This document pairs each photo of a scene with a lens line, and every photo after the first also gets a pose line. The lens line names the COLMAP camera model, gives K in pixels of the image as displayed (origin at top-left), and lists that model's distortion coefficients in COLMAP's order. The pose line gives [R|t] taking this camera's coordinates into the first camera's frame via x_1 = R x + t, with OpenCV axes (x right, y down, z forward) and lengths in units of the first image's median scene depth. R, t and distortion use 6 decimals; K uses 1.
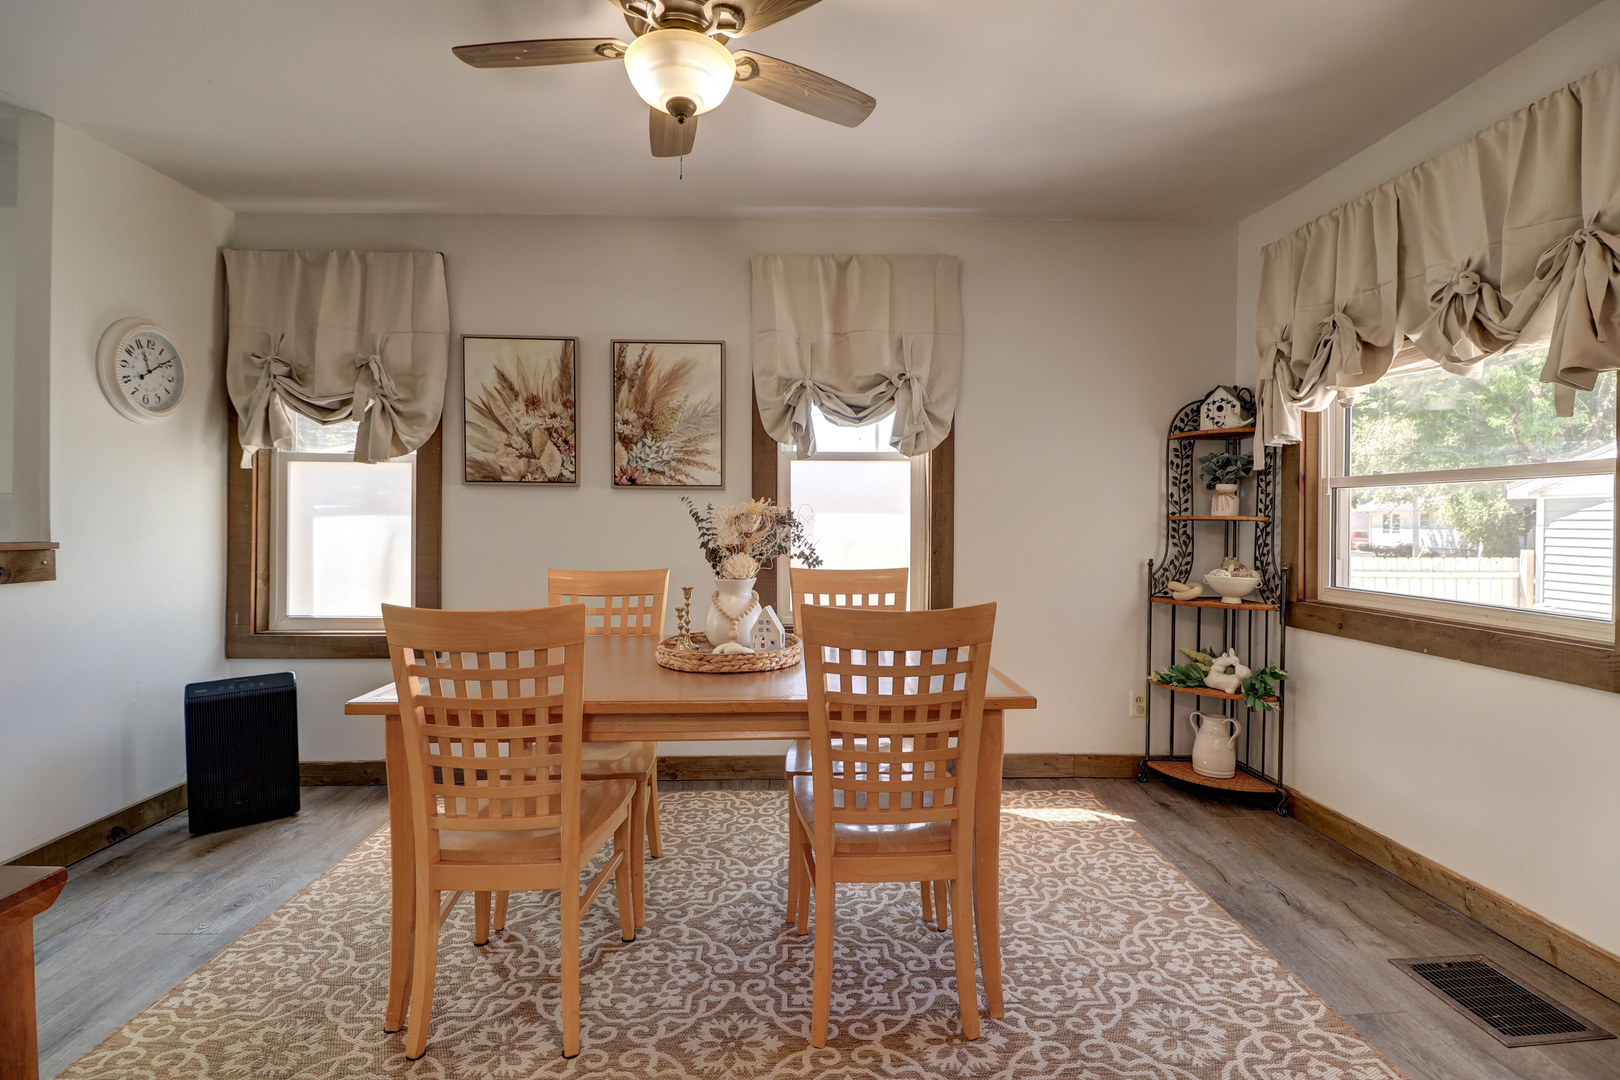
lens RADIAL K [[739.1, 0, 811.0], [0, 739.1, 520.2], [0, 0, 1]] dist [-0.000702, -0.012680]
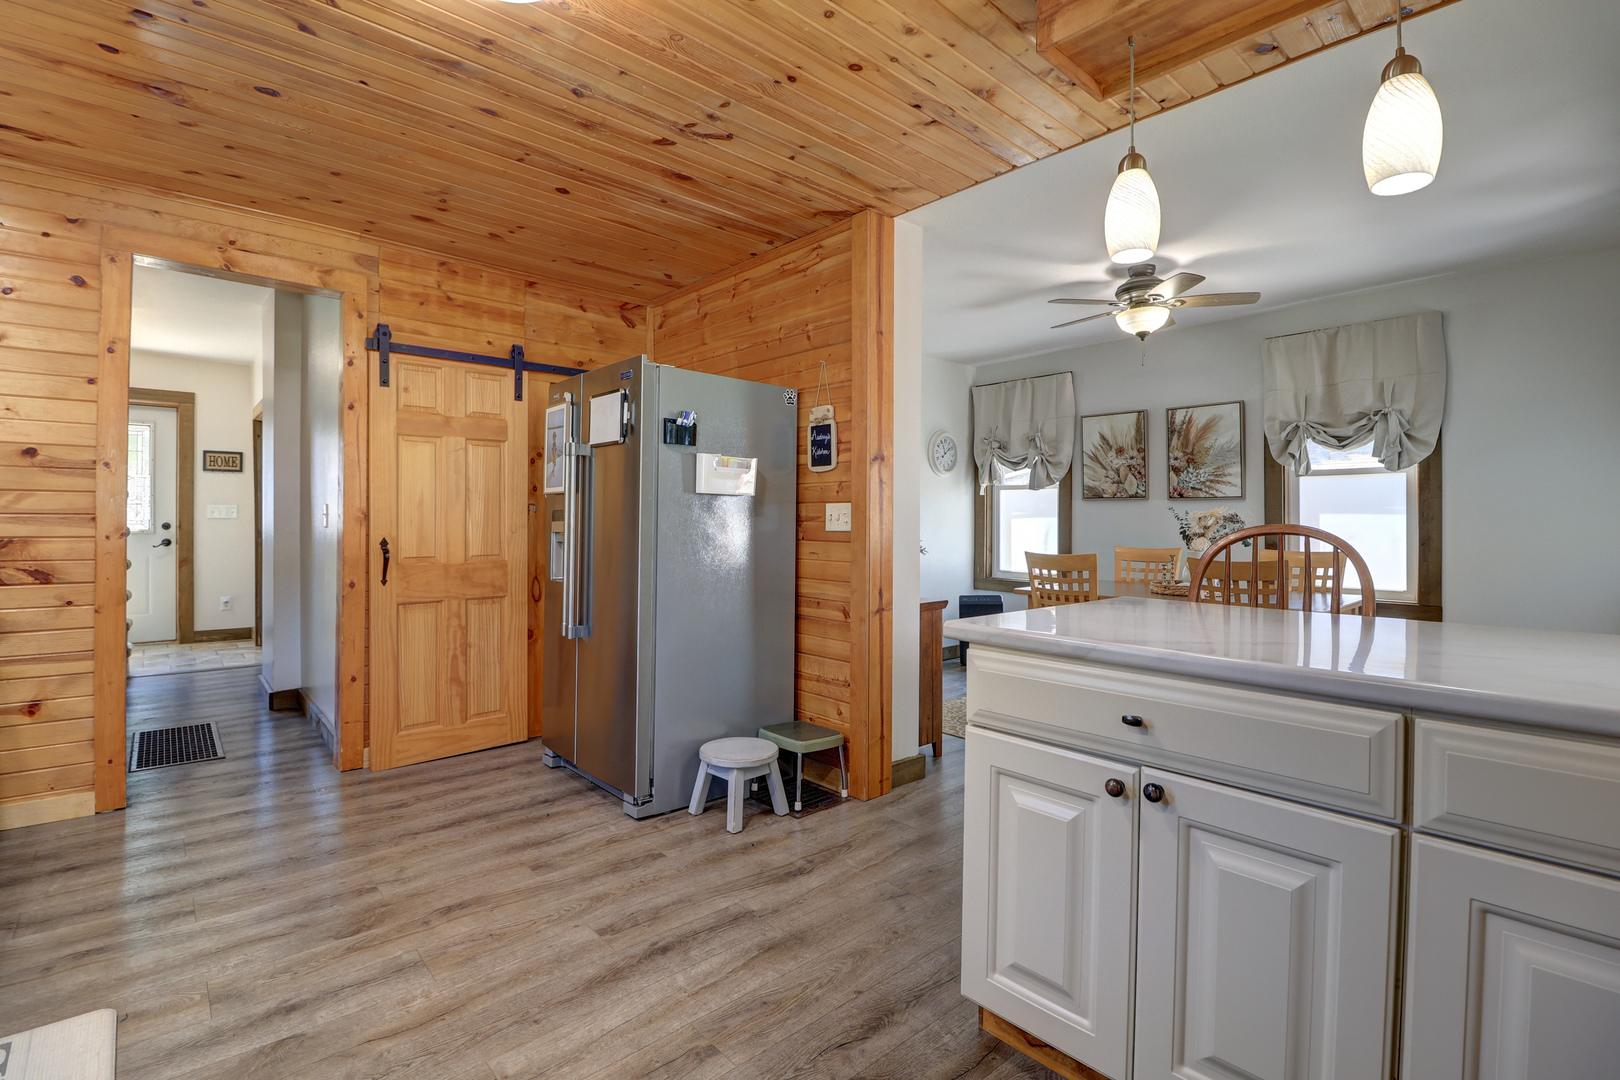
lens RADIAL K [[755.2, 0, 809.6], [0, 755.2, 516.6], [0, 0, 1]] dist [-0.000818, -0.012646]
pose [[0.638899, -0.006785, -0.769261, 0.504222], [0.002189, 0.999973, -0.007002, 0.002712], [0.769288, 0.002790, 0.638896, -0.662857]]
